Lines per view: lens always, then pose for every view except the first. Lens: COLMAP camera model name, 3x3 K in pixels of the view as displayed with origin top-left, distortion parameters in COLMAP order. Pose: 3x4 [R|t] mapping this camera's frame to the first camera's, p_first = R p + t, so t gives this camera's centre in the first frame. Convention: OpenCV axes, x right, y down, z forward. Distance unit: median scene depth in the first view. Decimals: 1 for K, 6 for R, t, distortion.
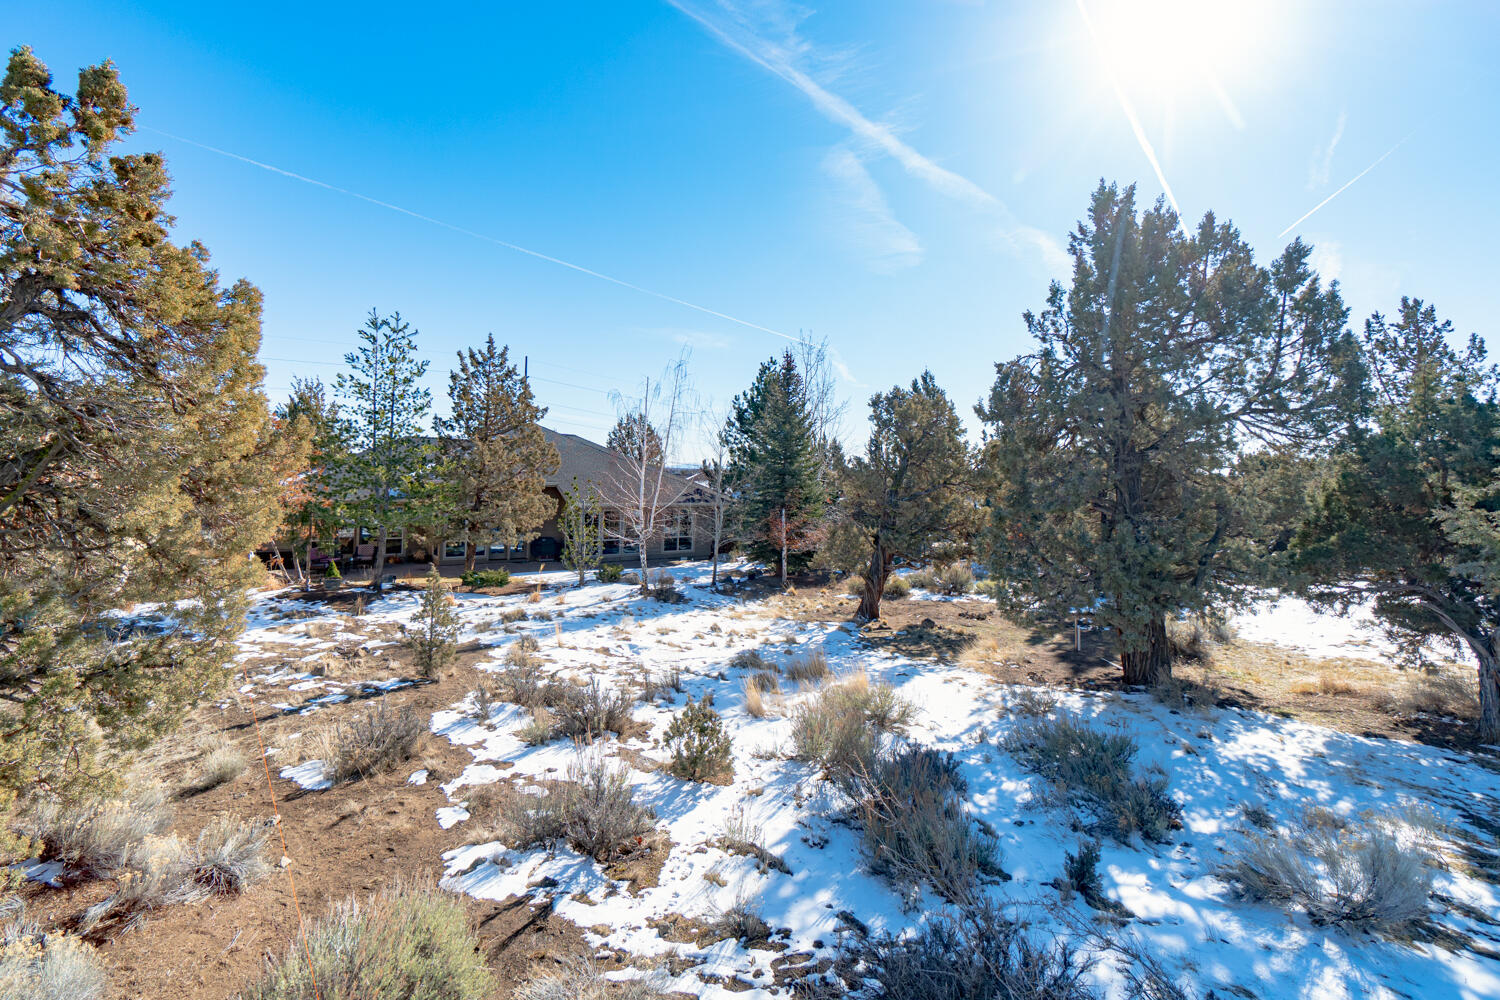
lens RADIAL K [[652.1, 0, 748.3], [0, 652.1, 466.4], [0, 0, 1]] dist [-0.008384, 0.000607]
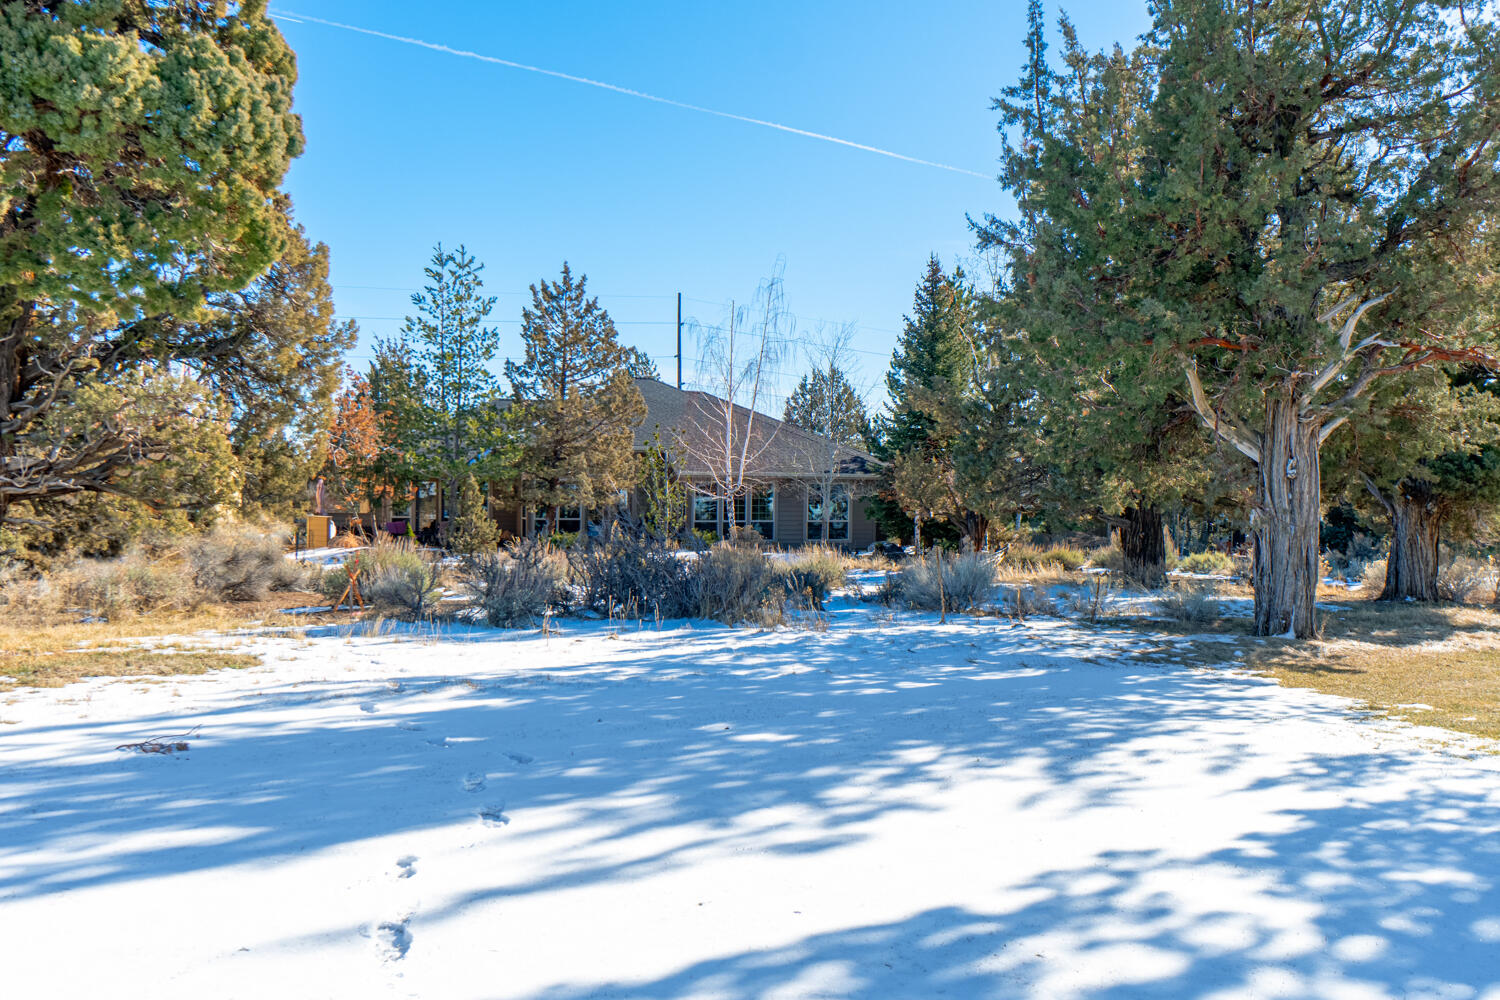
lens RADIAL K [[1106.7, 0, 754.3], [0, 1106.7, 499.0], [0, 0, 1]] dist [0.007478, 0.003251]
pose [[0.958449, -0.011955, -0.285013, 0.279901], [0.019530, 0.999527, 0.023751, 0.085652], [0.284594, -0.028330, 0.958229, -0.366047]]
